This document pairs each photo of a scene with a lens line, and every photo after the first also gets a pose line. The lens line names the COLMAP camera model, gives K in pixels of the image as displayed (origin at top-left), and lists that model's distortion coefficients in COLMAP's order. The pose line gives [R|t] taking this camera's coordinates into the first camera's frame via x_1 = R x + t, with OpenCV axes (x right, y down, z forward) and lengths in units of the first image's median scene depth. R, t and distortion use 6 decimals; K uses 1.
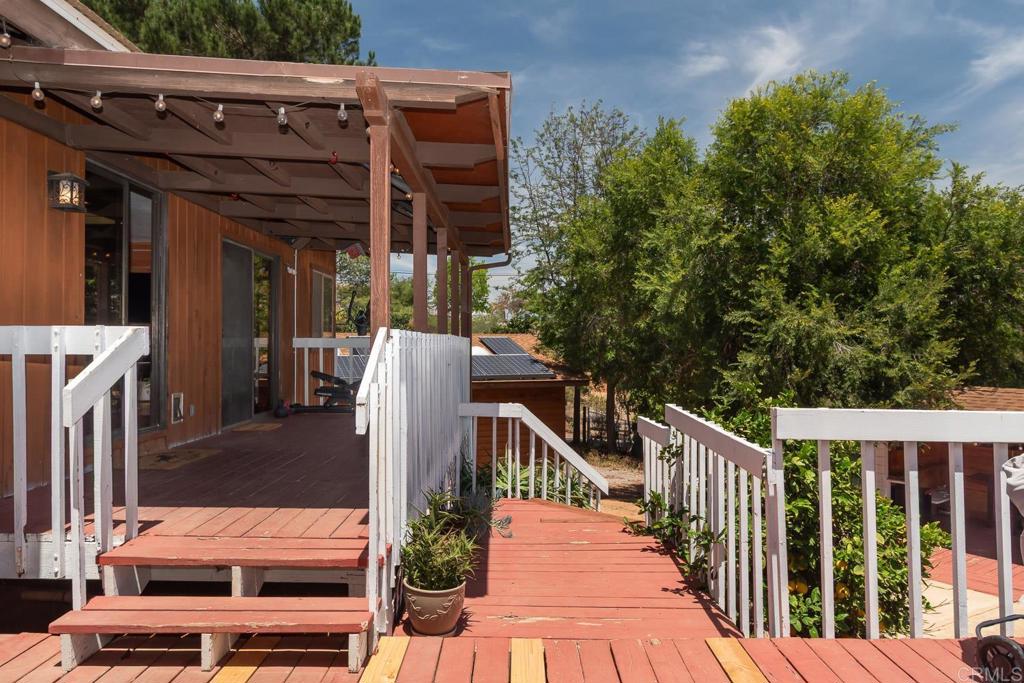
lens RADIAL K [[713.8, 0, 504.0], [0, 713.8, 334.3], [0, 0, 1]] dist [0.020655, 0.006987]
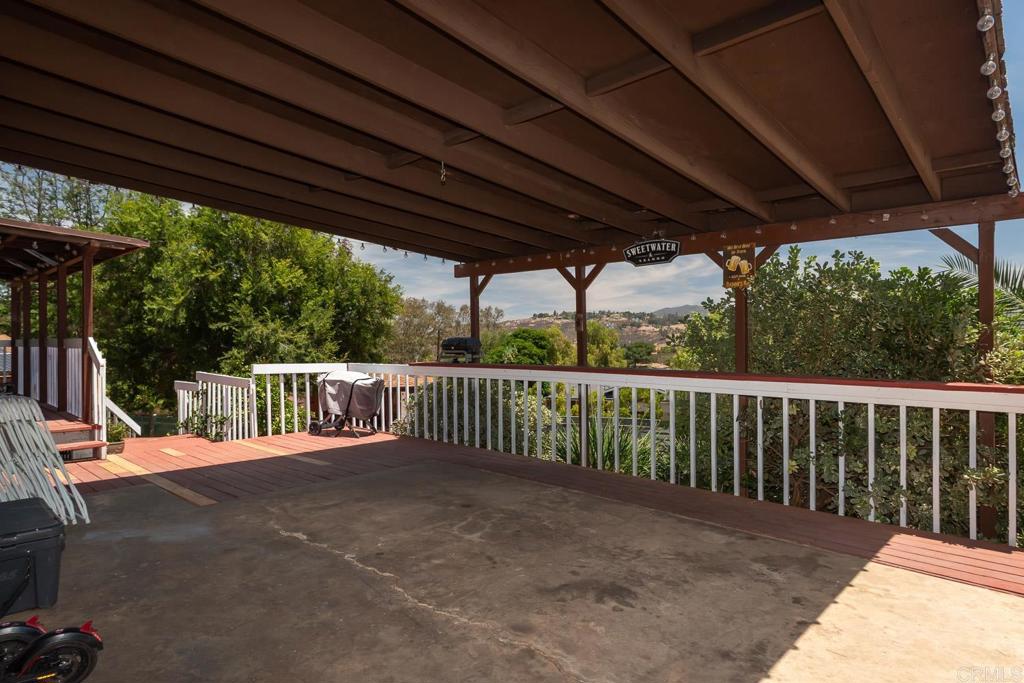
lens RADIAL K [[596.5, 0, 504.9], [0, 596.5, 341.7], [0, 0, 1]] dist [0.003954, 0.000988]
pose [[0.704843, 0.003295, 0.709356, -0.176316], [-0.009610, 0.999942, 0.004904, -0.003723], [-0.709298, -0.010274, 0.704834, -0.410356]]
